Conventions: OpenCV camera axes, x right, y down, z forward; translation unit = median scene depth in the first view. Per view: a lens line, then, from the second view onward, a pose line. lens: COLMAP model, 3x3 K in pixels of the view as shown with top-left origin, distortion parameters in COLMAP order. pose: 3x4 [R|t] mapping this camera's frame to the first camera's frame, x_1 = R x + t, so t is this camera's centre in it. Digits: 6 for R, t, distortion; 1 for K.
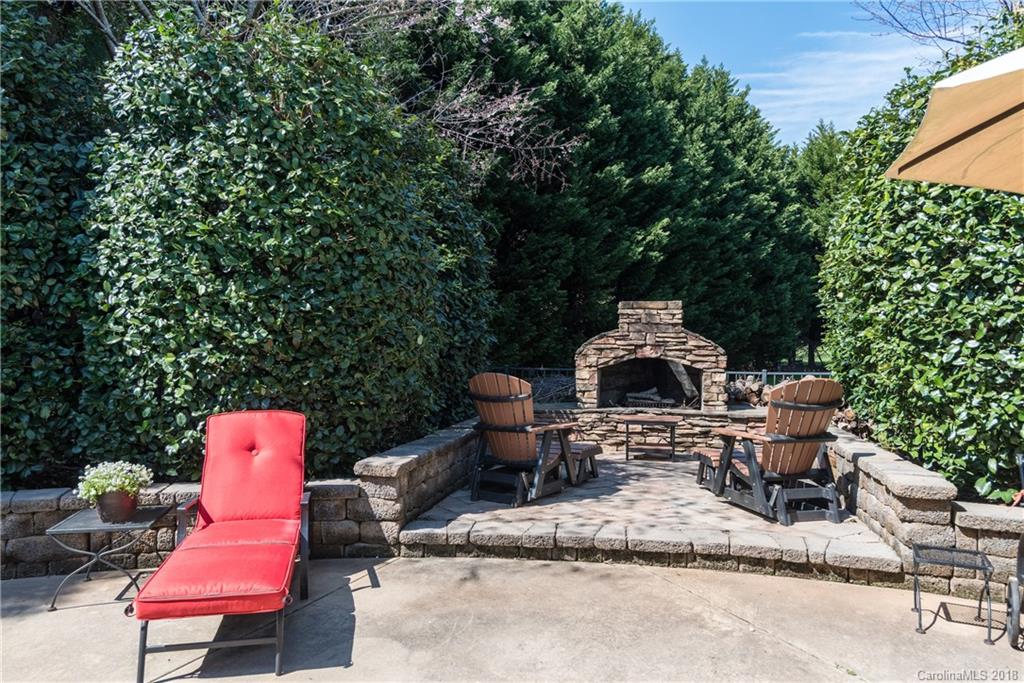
lens RADIAL K [[765.3, 0, 512.0], [0, 765.3, 341.5], [0, 0, 1]] dist [0.004709, -0.000540]
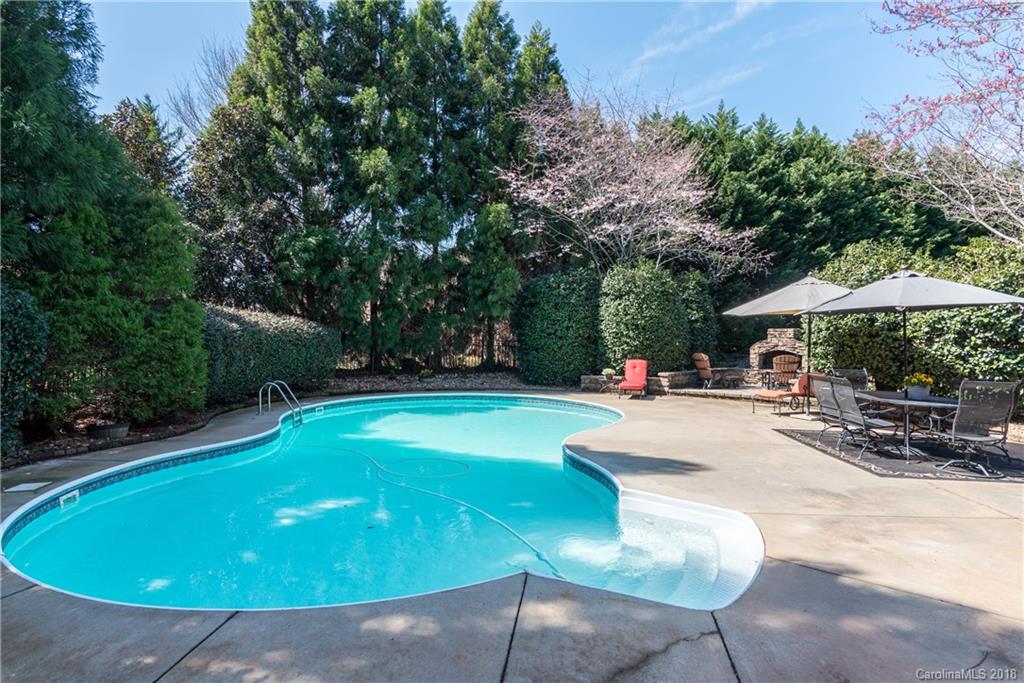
lens RADIAL K [[537.3, 0, 512.0], [0, 537.3, 341.5], [0, 0, 1]] dist [0.000292, 0.000231]
pose [[0.862548, 0.005367, -0.505947, 0.602430], [-0.003948, 0.999985, 0.003877, -0.024855], [0.505960, -0.001347, 0.862556, -1.983170]]
